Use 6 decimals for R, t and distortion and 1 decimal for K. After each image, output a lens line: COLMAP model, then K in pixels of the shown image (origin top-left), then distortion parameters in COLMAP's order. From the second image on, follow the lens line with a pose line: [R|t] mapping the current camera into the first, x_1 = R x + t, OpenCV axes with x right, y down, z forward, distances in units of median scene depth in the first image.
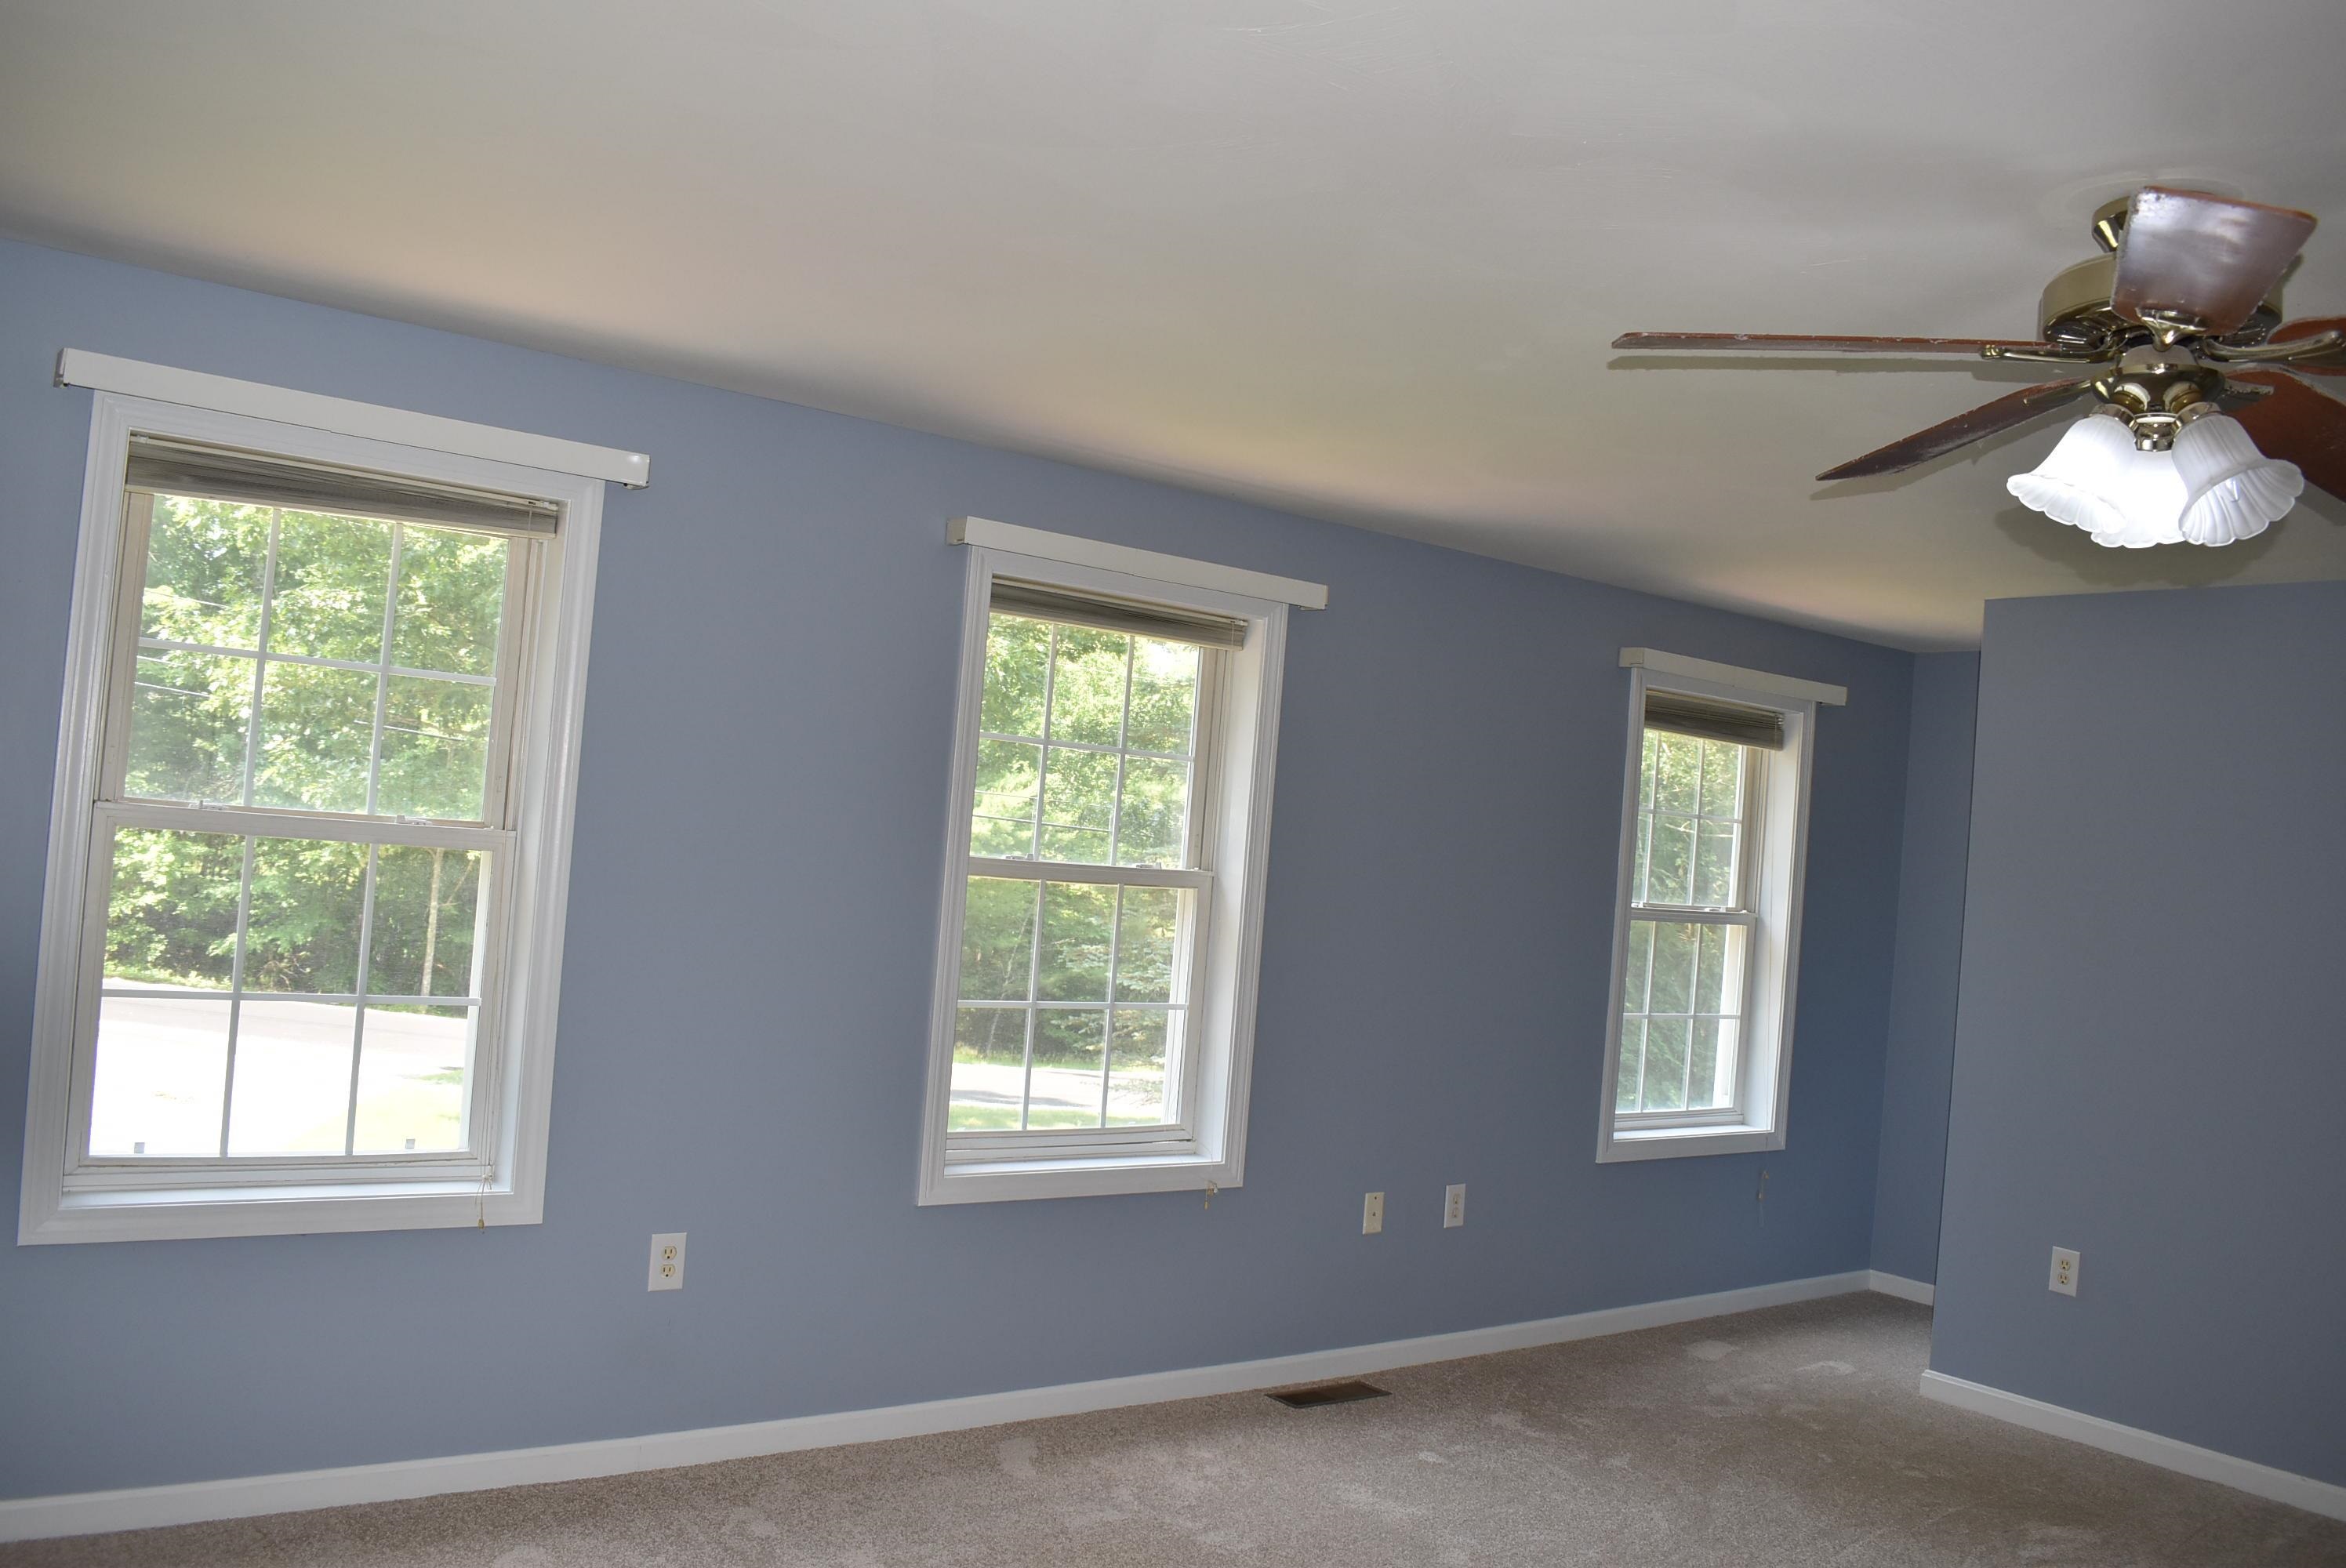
lens RADIAL K [[1859.8, 0, 1173.0], [0, 1859.8, 784.0], [0, 0, 1]] dist [-0.000052, 0.004439]
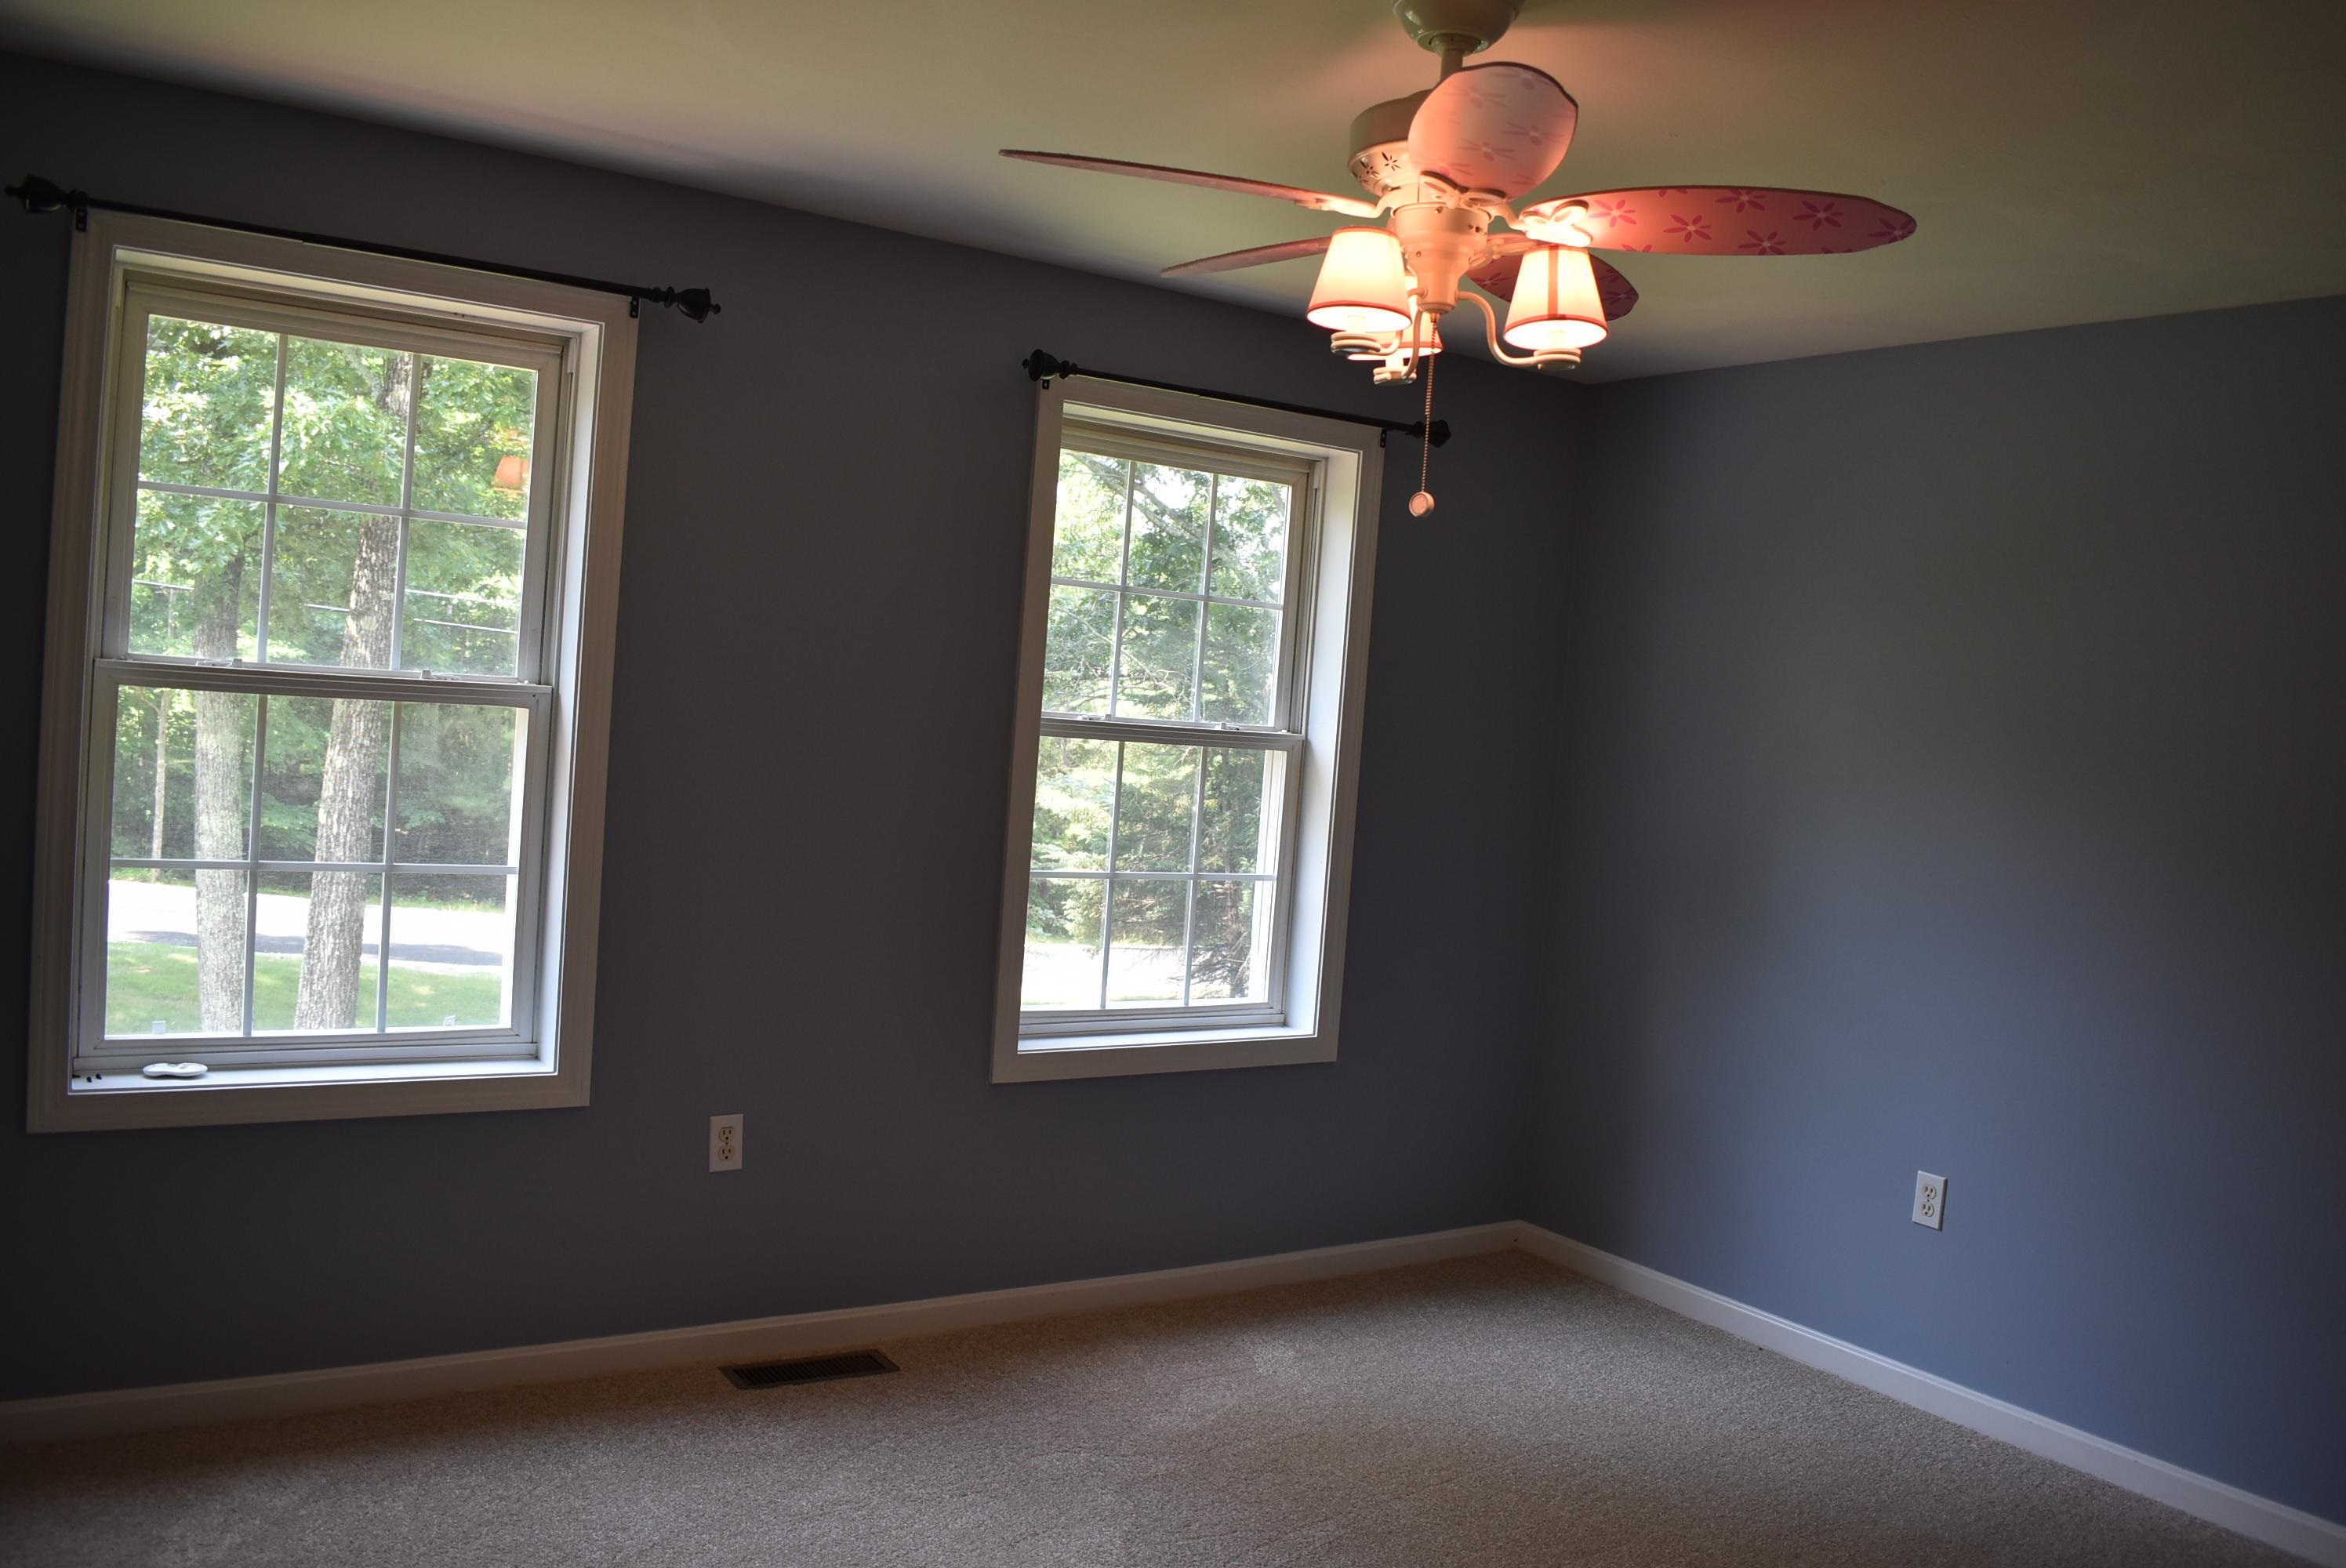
lens RADIAL K [[1951.8, 0, 1173.3], [0, 1951.8, 749.5], [0, 0, 1]] dist [-0.055382, -0.000605]
pose [[0.997202, -0.009236, -0.074176, 0.223750], [0.013157, 0.998532, 0.052546, 0.024784], [0.073582, -0.053375, 0.995860, 0.174176]]
